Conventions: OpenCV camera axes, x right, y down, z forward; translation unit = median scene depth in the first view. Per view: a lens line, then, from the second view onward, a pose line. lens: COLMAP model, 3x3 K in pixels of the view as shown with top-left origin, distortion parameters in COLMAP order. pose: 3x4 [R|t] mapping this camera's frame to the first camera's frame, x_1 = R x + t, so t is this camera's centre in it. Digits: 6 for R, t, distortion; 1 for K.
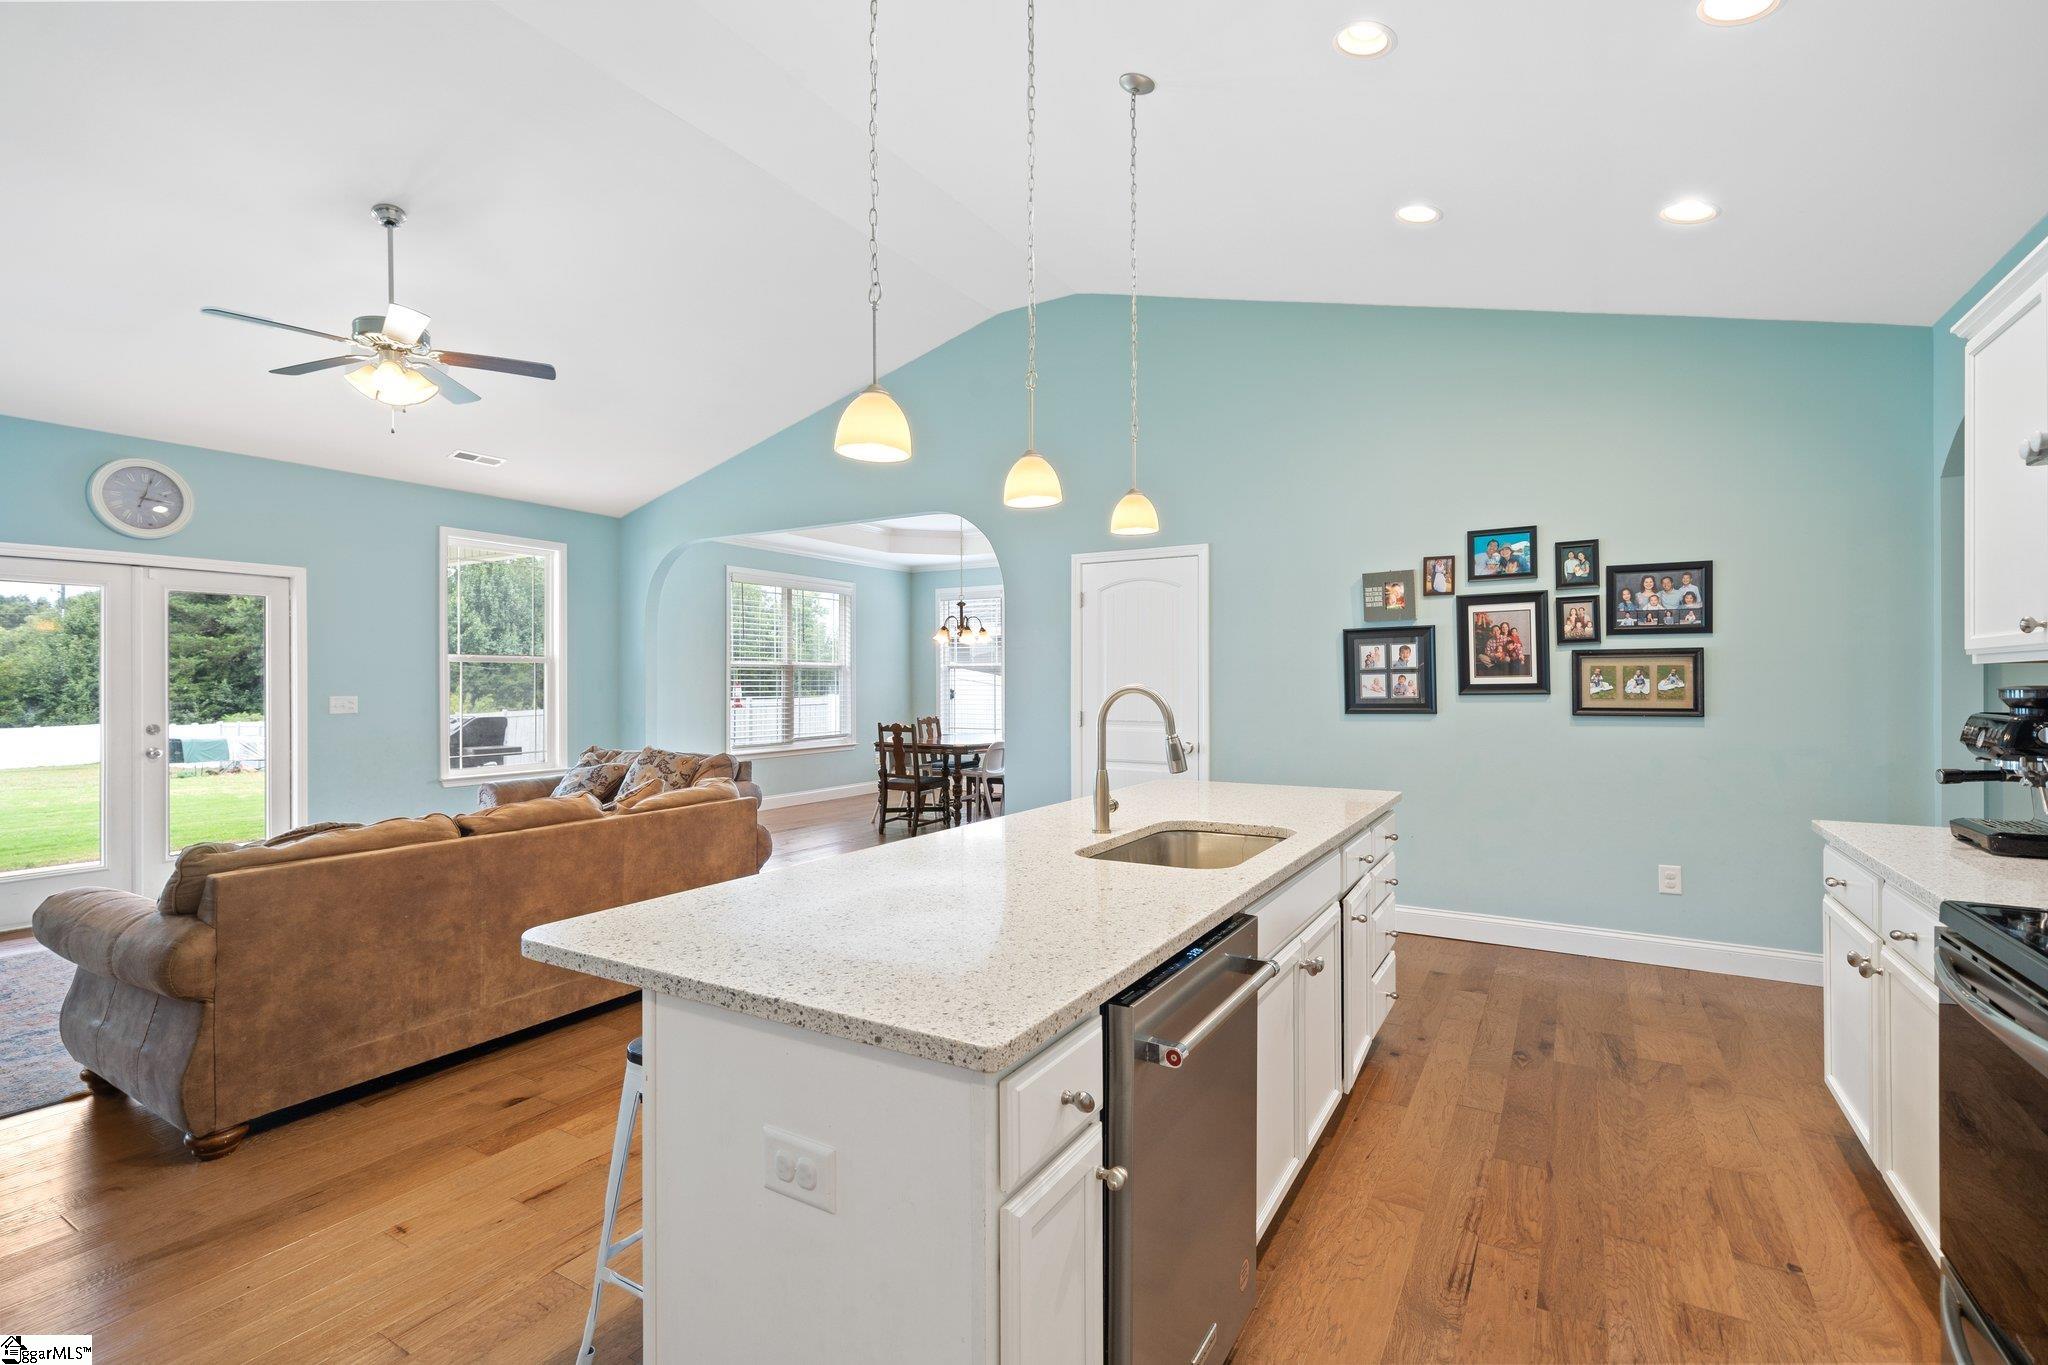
lens RADIAL K [[936.9, 0, 1023.2], [0, 936.9, 676.7], [0, 0, 1]] dist [0.004514, 0.000101]
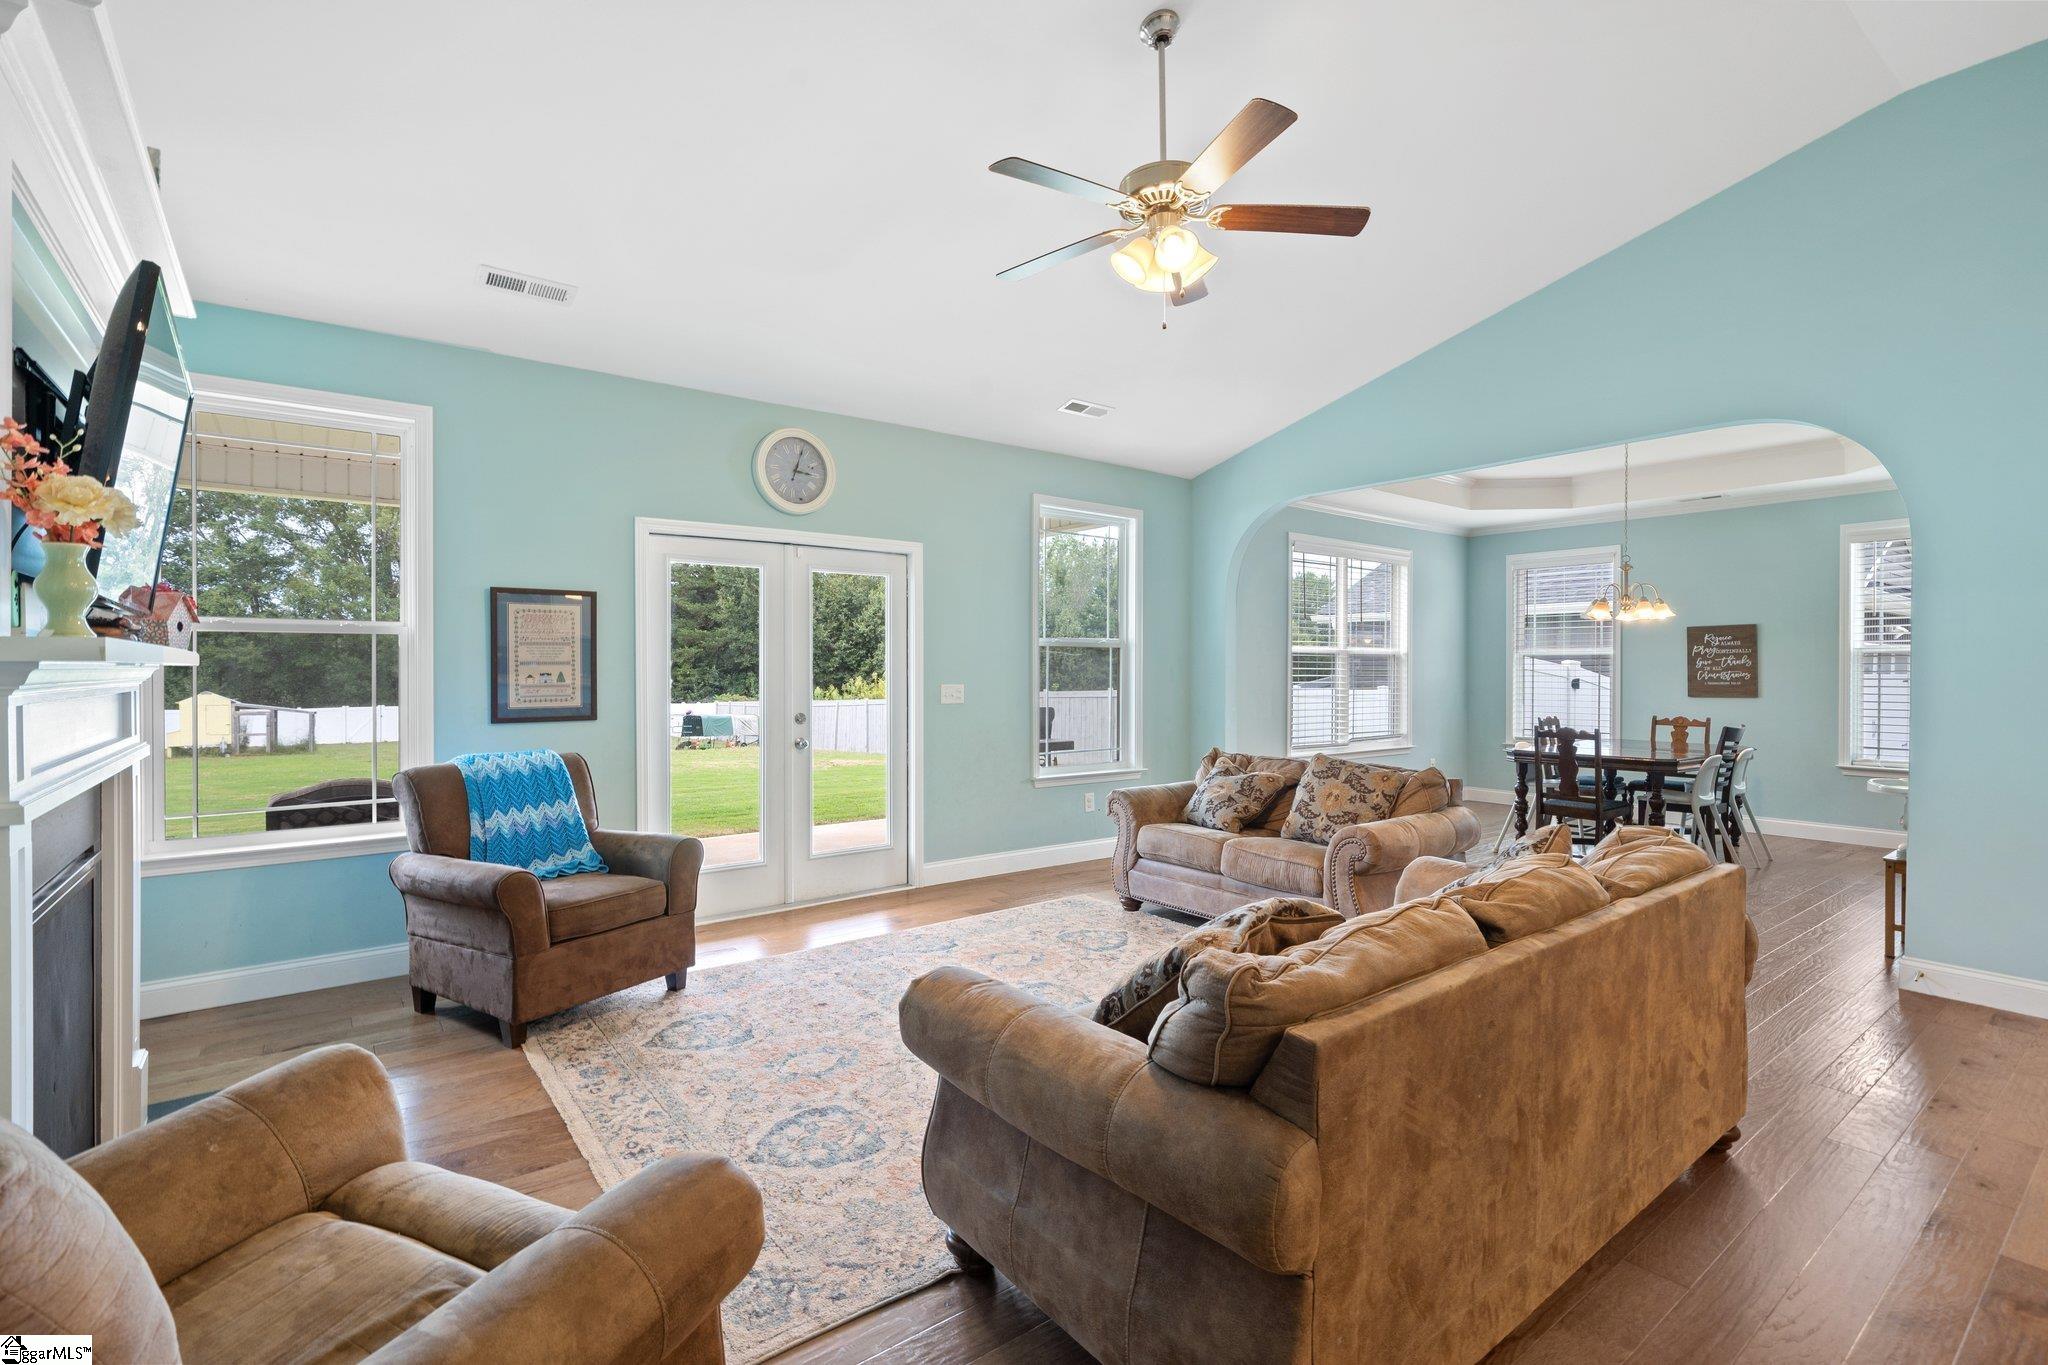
lens RADIAL K [[936.9, 0, 1018.6], [0, 936.9, 674.2], [0, 0, 1]] dist [0.004514, 0.000101]
pose [[0.930407, 0.007158, -0.366458, -0.492747], [-0.003667, 0.999941, 0.010221, 0.002425], [0.366509, -0.008166, 0.930379, 0.271586]]
